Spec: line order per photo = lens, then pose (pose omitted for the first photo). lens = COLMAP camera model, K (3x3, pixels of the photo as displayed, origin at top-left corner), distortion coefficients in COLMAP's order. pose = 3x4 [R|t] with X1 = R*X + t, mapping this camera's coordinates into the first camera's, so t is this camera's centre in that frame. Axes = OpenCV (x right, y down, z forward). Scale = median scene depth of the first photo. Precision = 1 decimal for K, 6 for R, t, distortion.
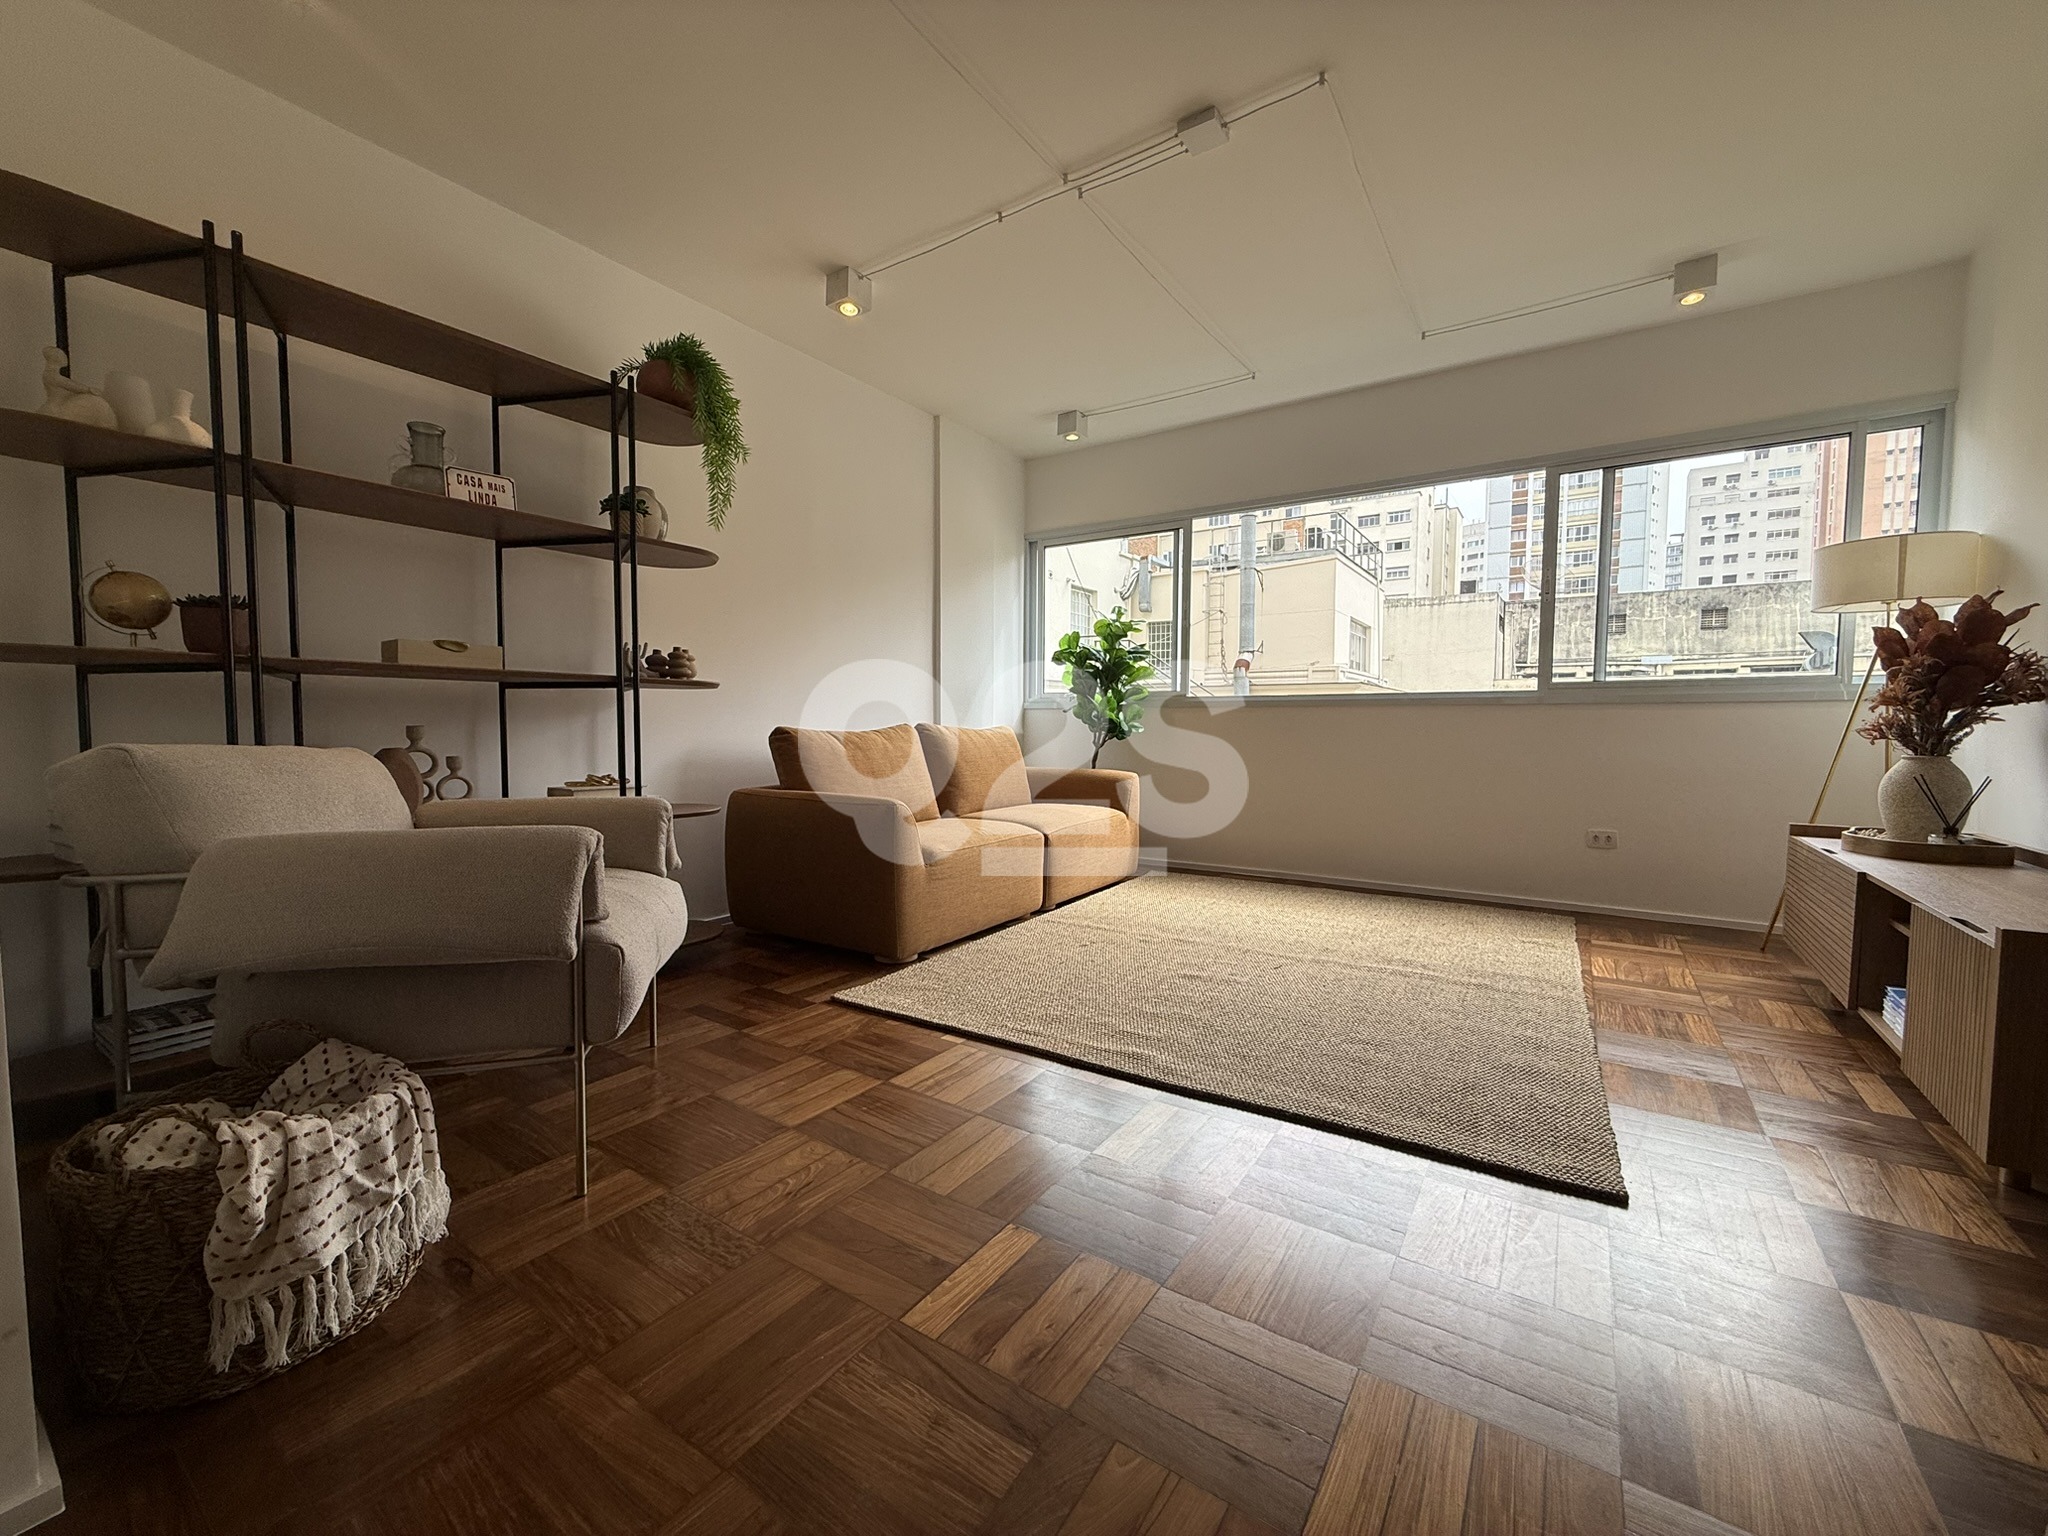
lens RADIAL K [[817.7, 0, 1017.8], [0, 817.7, 767.0], [0, 0, 1]] dist [-0.000162, 0.000306]
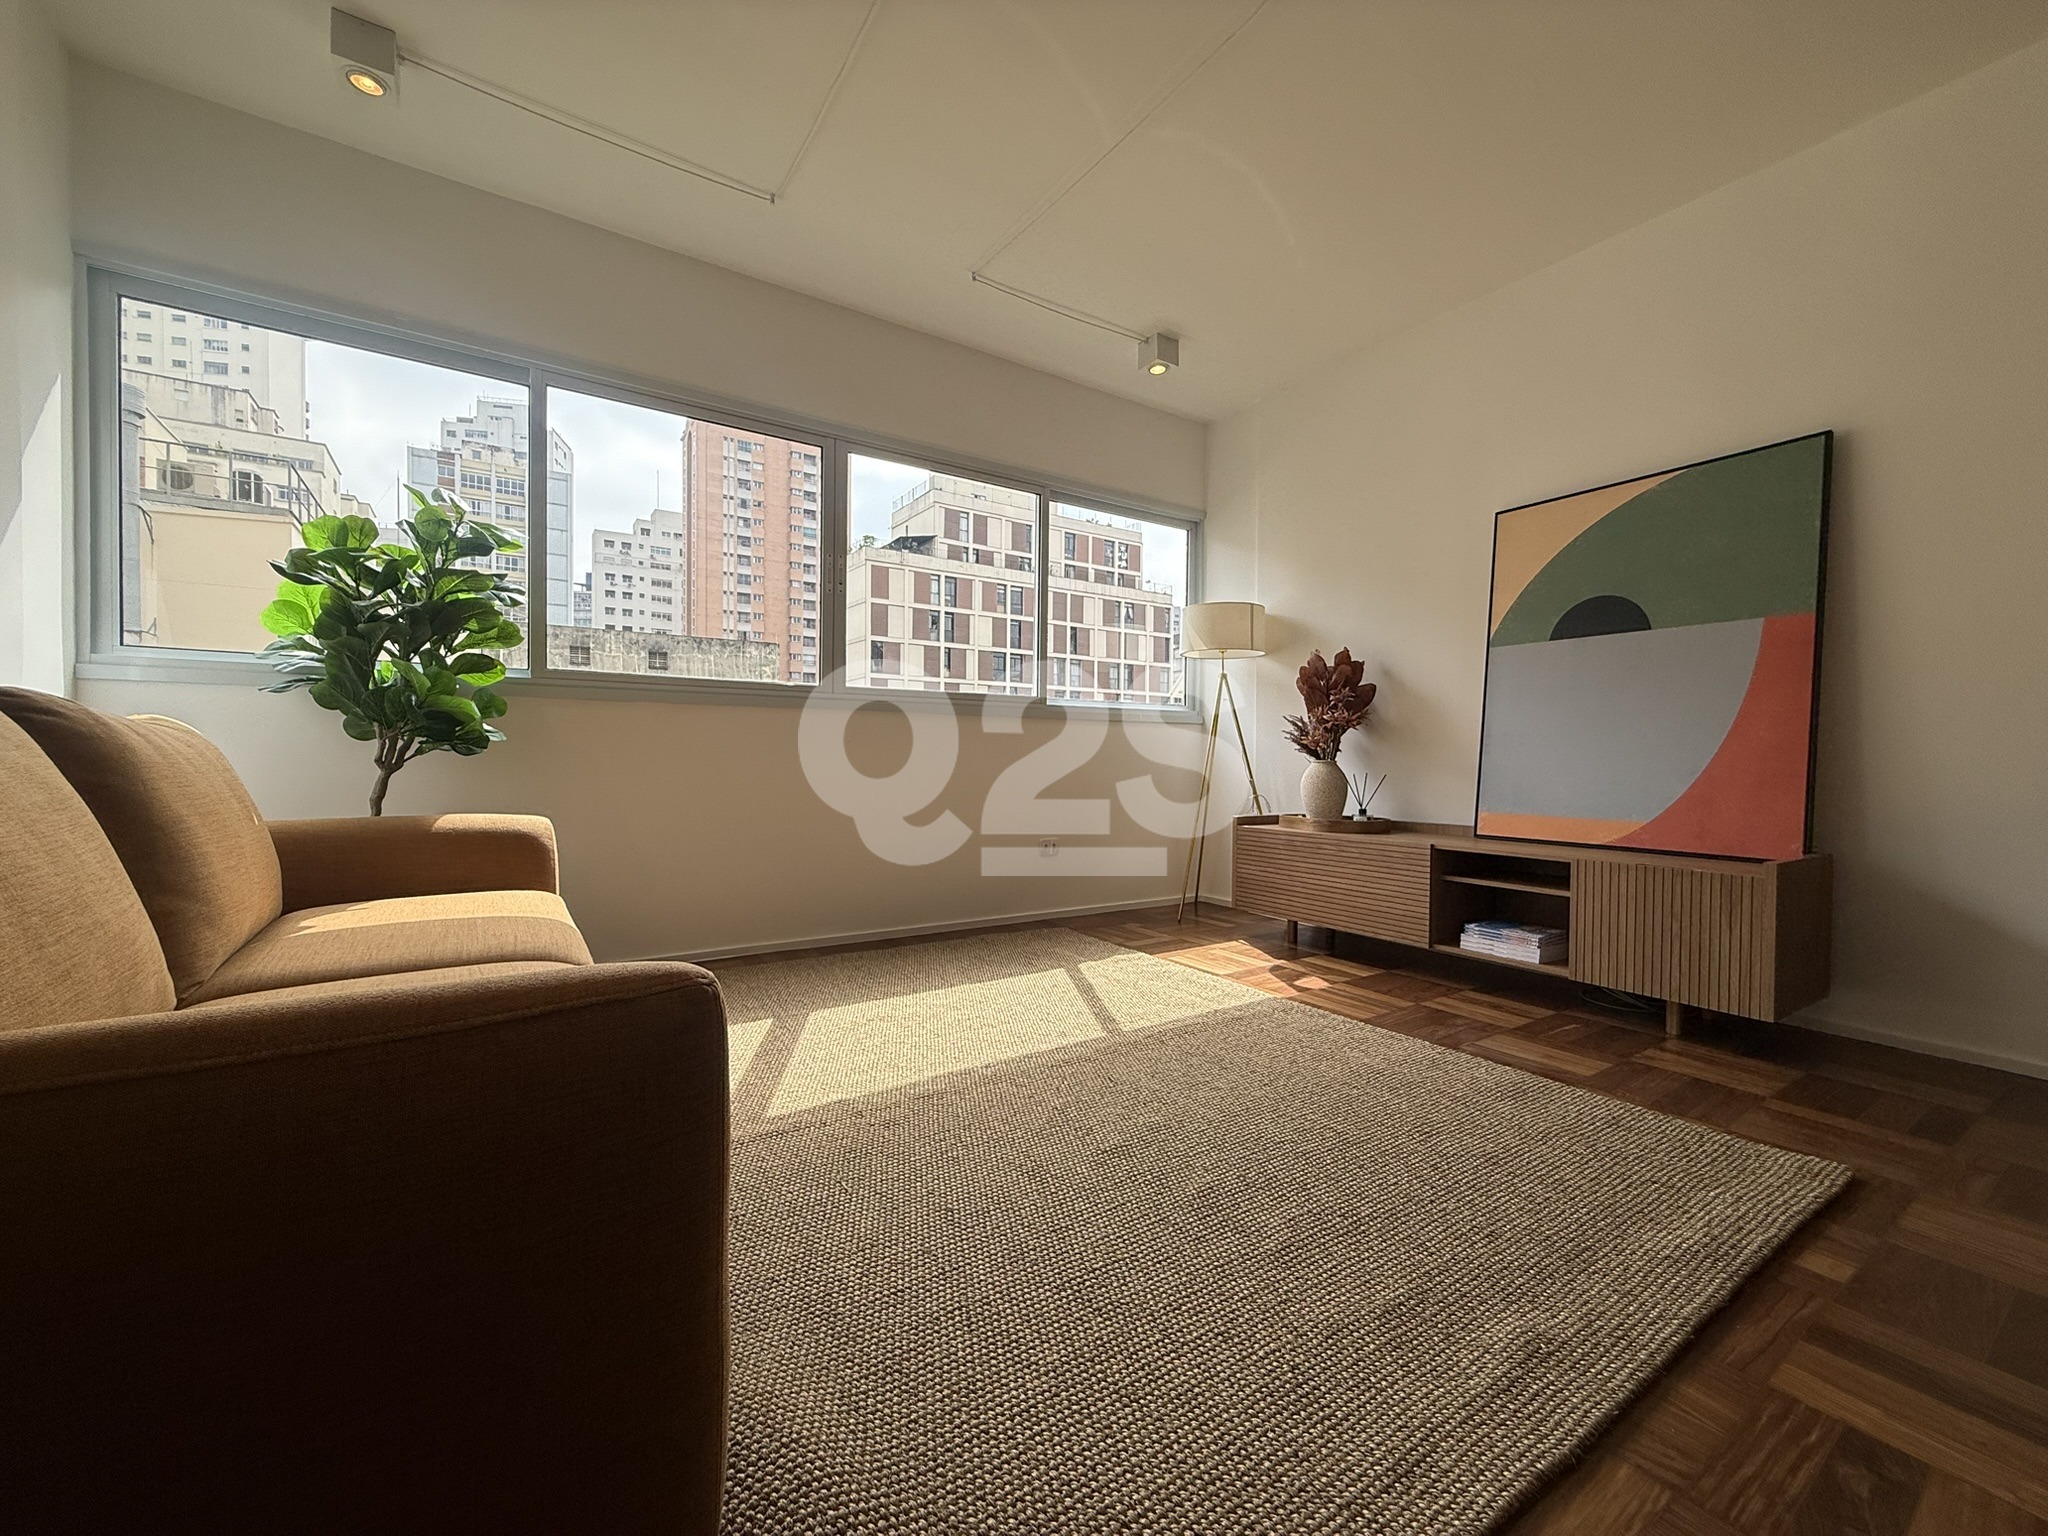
lens RADIAL K [[817.7, 0, 1017.8], [0, 817.7, 767.0], [0, 0, 1]] dist [-0.000162, 0.000306]
pose [[0.382689, -0.011180, 0.923810, -0.297785], [0.041590, 0.999122, -0.005137, -0.013026], [-0.922941, 0.040388, 0.382818, 0.707923]]
